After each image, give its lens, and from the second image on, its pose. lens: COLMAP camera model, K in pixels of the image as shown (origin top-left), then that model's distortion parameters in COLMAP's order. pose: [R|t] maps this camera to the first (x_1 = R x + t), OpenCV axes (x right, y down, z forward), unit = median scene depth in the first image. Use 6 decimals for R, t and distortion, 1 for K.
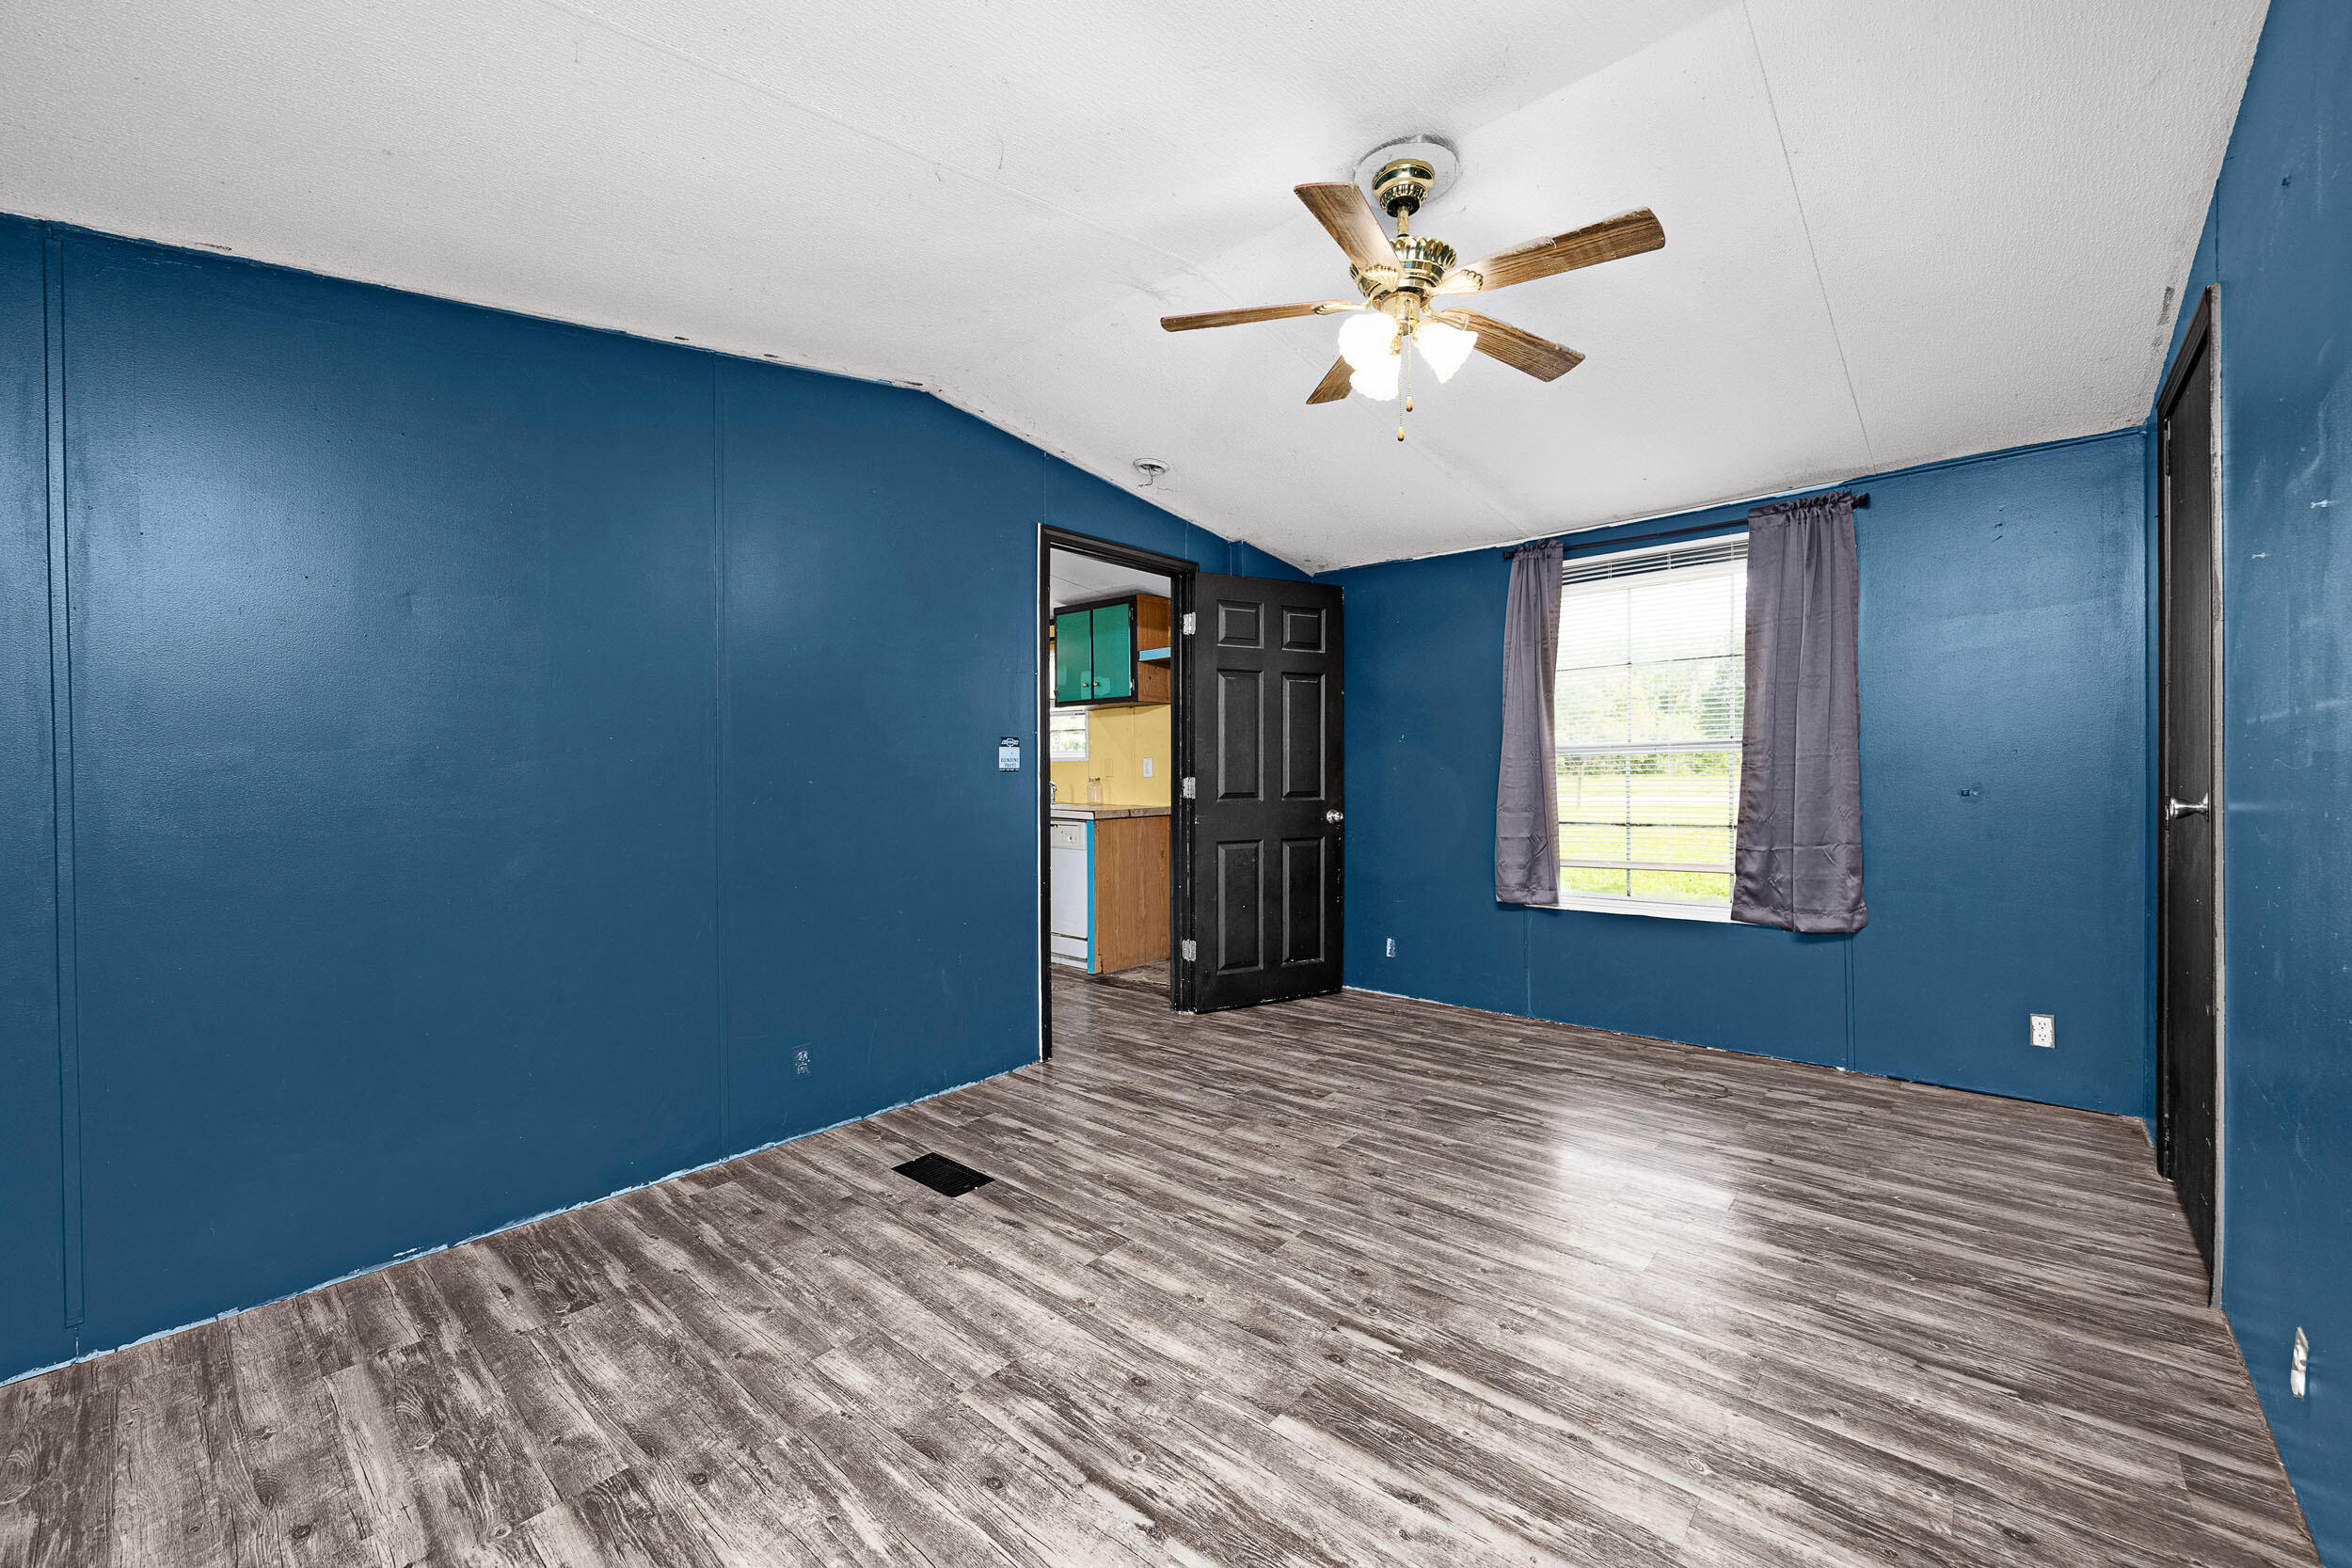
lens RADIAL K [[936.1, 0, 1179.5], [0, 936.1, 779.1], [0, 0, 1]] dist [-0.005316, -0.000336]
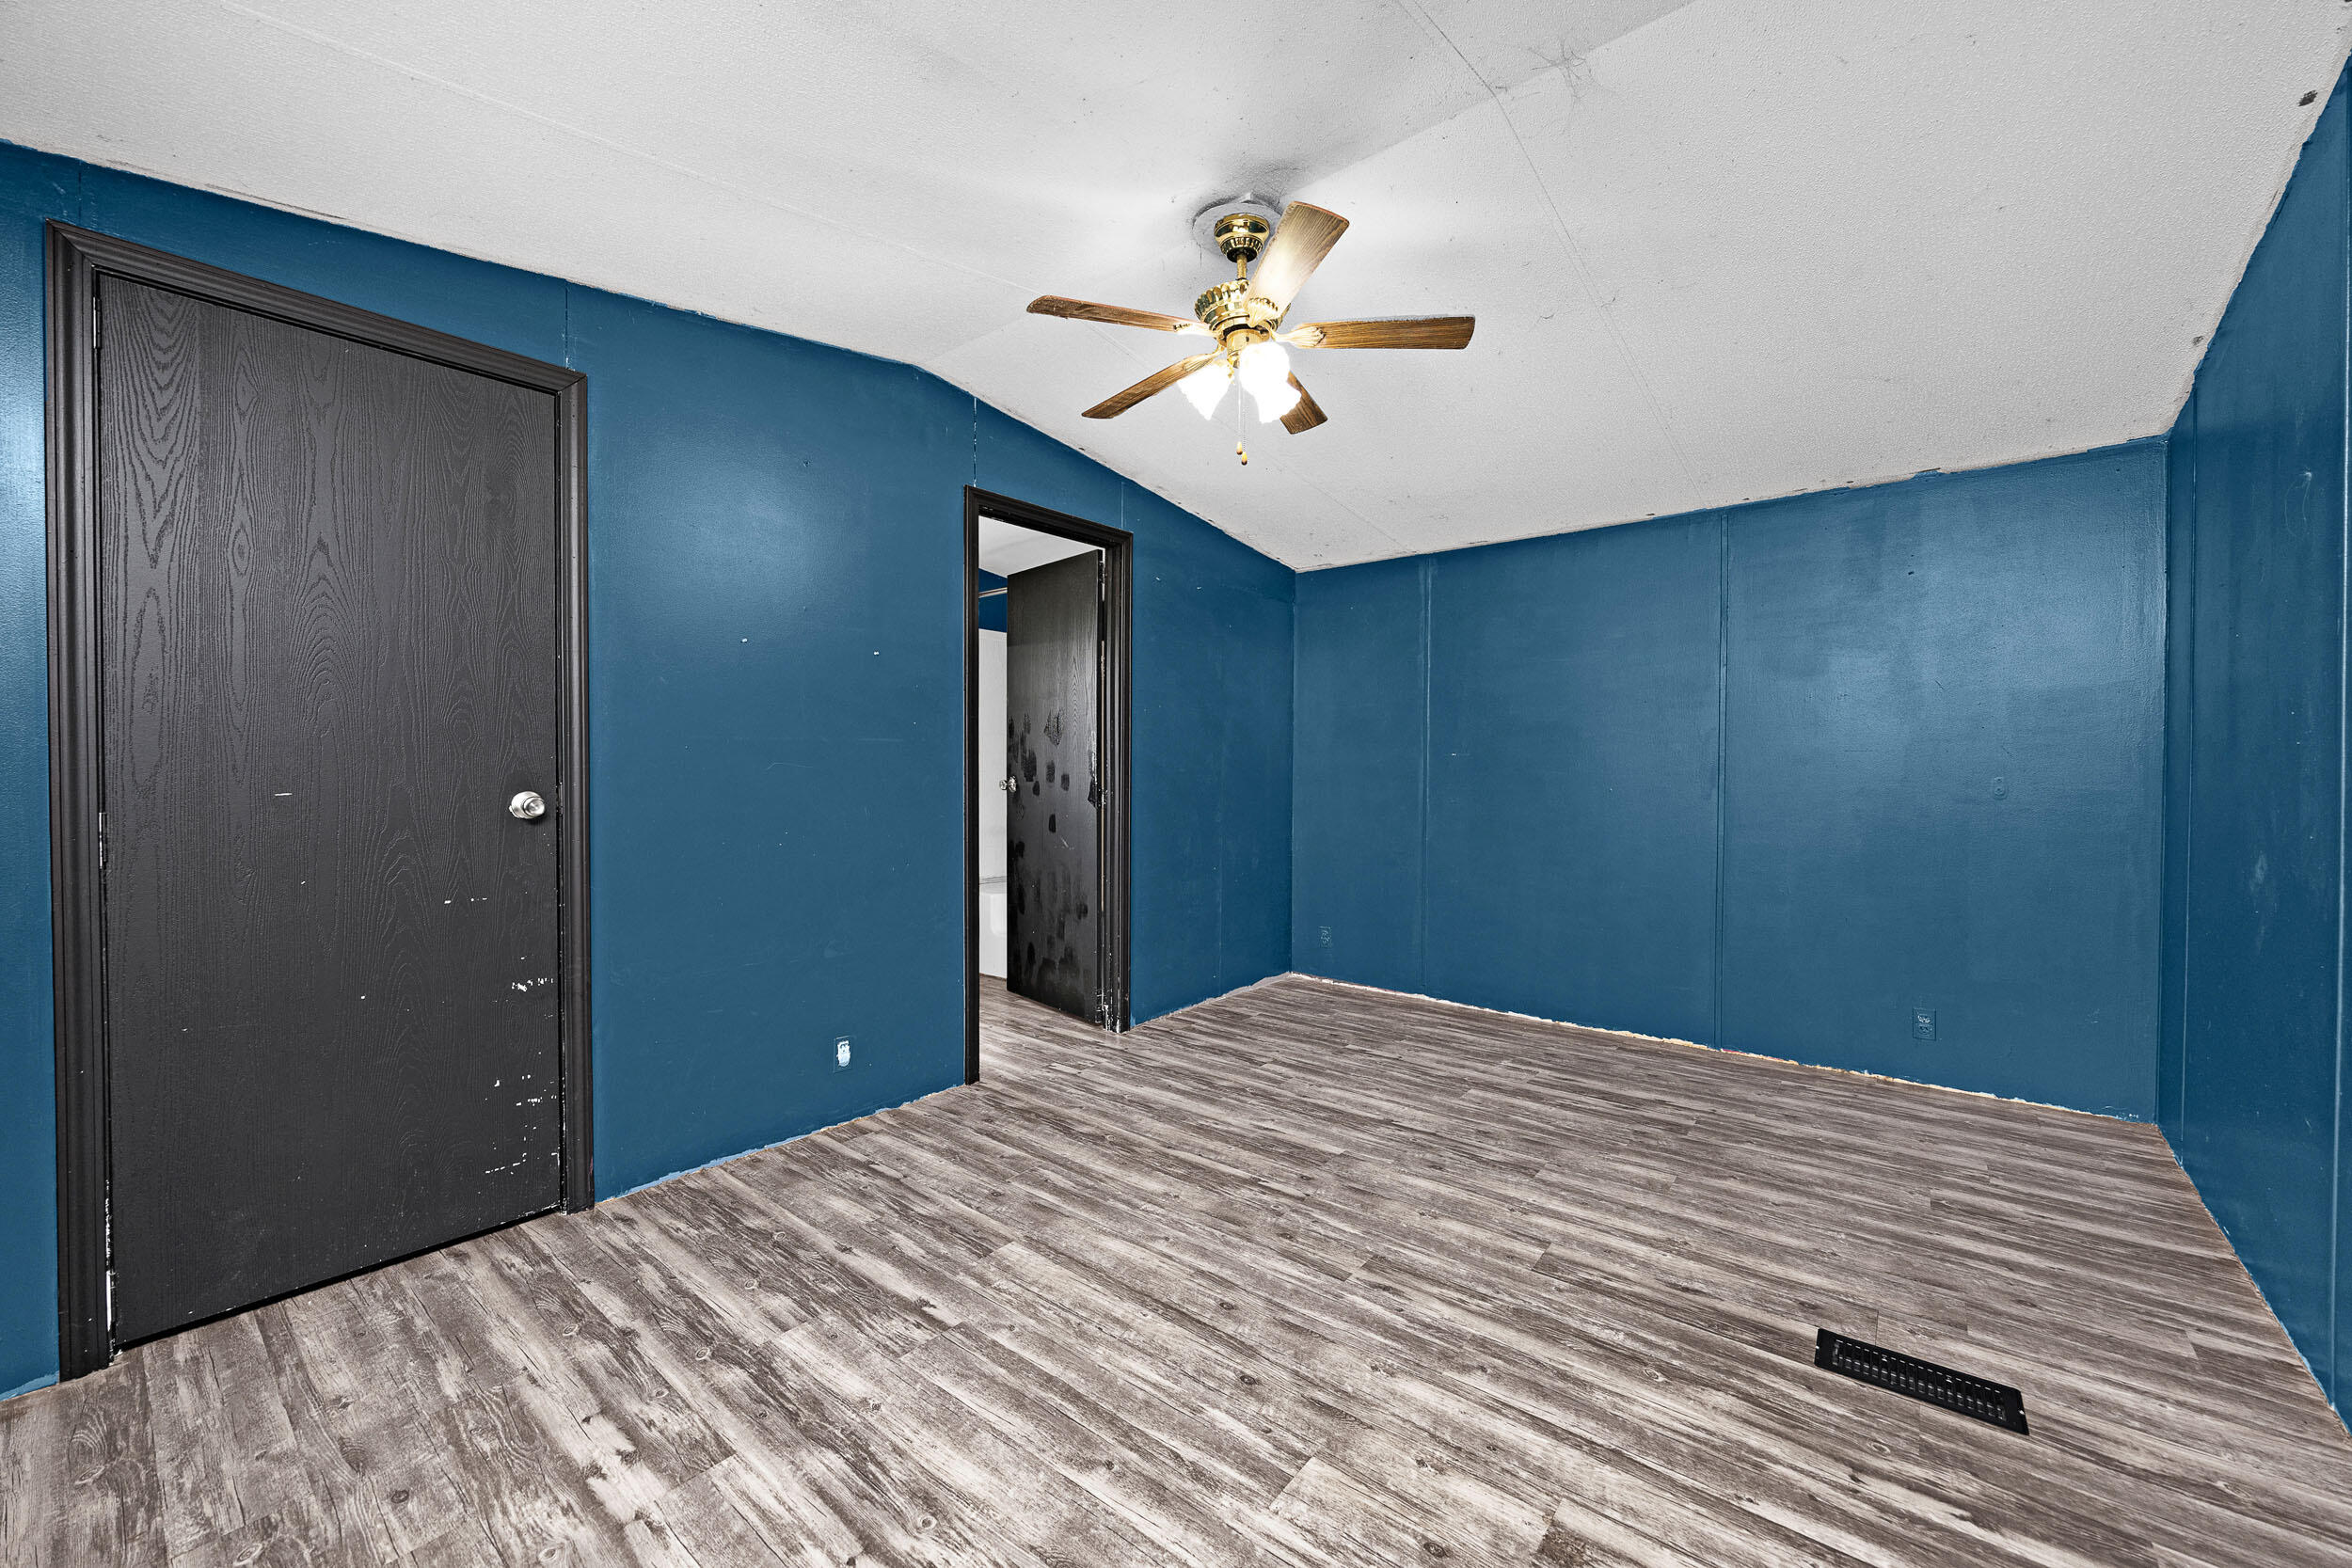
lens RADIAL K [[936.1, 0, 1170.4], [0, 936.1, 775.2], [0, 0, 1]] dist [-0.005316, -0.000336]
pose [[-0.999428, 0.010996, -0.031969, 0.330728], [0.010320, 0.999721, 0.021242, -0.016117], [0.032194, 0.020900, -0.999263, 1.927571]]
